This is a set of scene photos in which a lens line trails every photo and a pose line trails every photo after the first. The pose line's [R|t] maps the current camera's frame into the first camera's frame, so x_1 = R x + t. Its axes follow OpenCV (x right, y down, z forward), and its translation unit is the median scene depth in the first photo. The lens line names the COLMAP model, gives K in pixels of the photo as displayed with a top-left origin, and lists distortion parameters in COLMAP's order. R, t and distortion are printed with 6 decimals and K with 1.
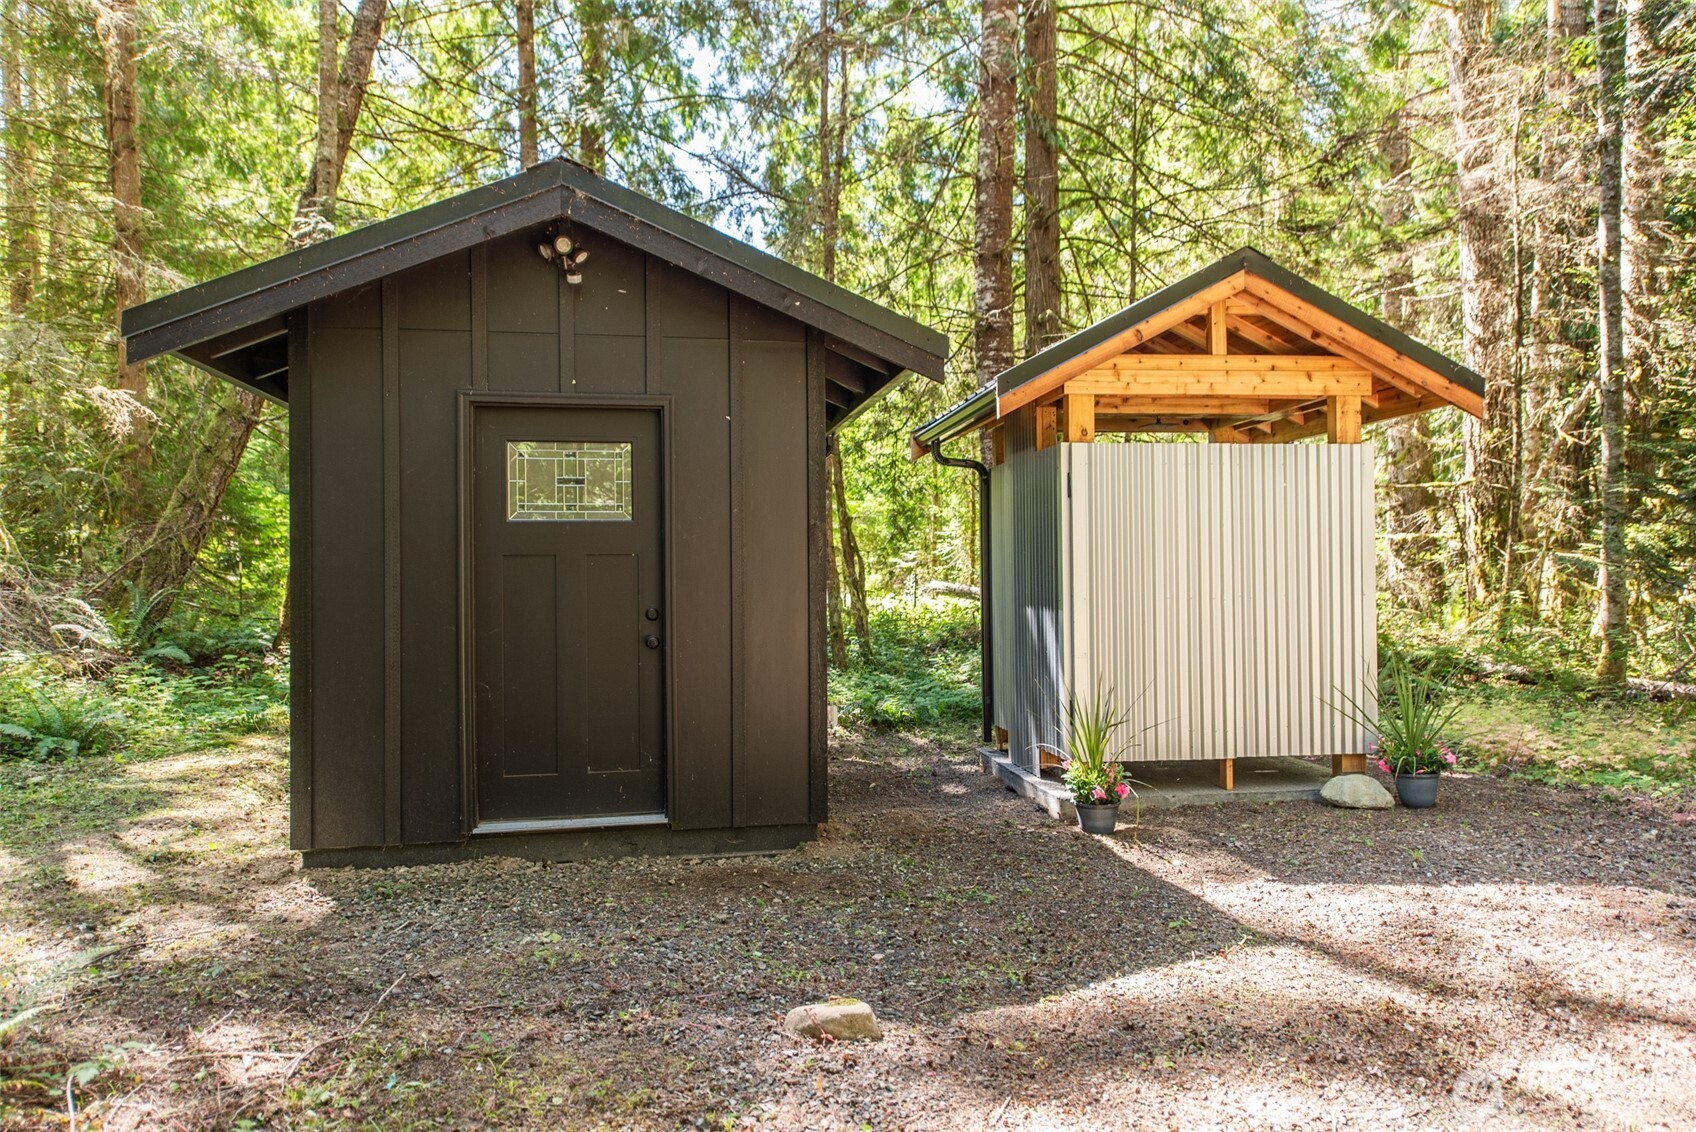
lens RADIAL K [[1092.5, 0, 846.8], [0, 1092.5, 566.2], [0, 0, 1]] dist [0.016855, -0.006666]
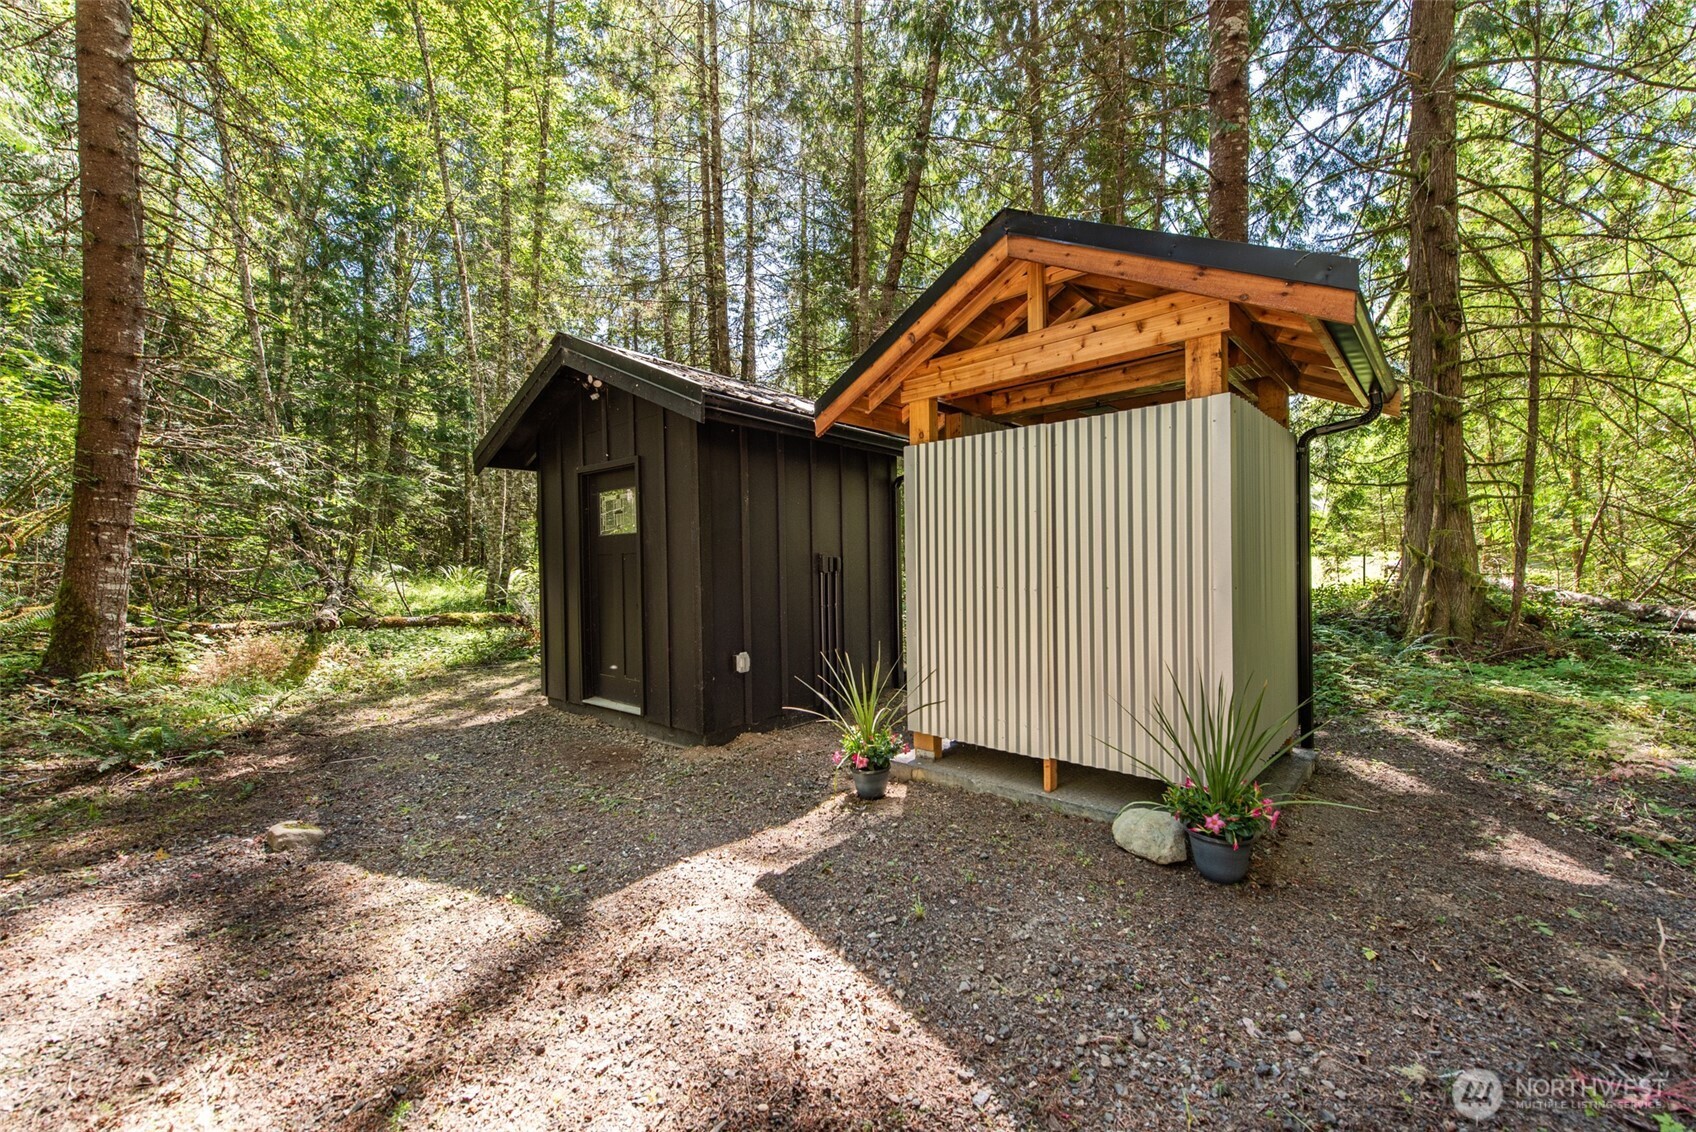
lens RADIAL K [[665.9, 0, 847.8], [0, 665.9, 571.7], [0, 0, 1]] dist [0.009281, -0.001918]
pose [[0.633757, 0.017175, -0.773342, 0.715454], [0.027127, 0.998645, 0.044410, -0.017514], [0.773056, -0.049124, 0.632432, 0.530520]]
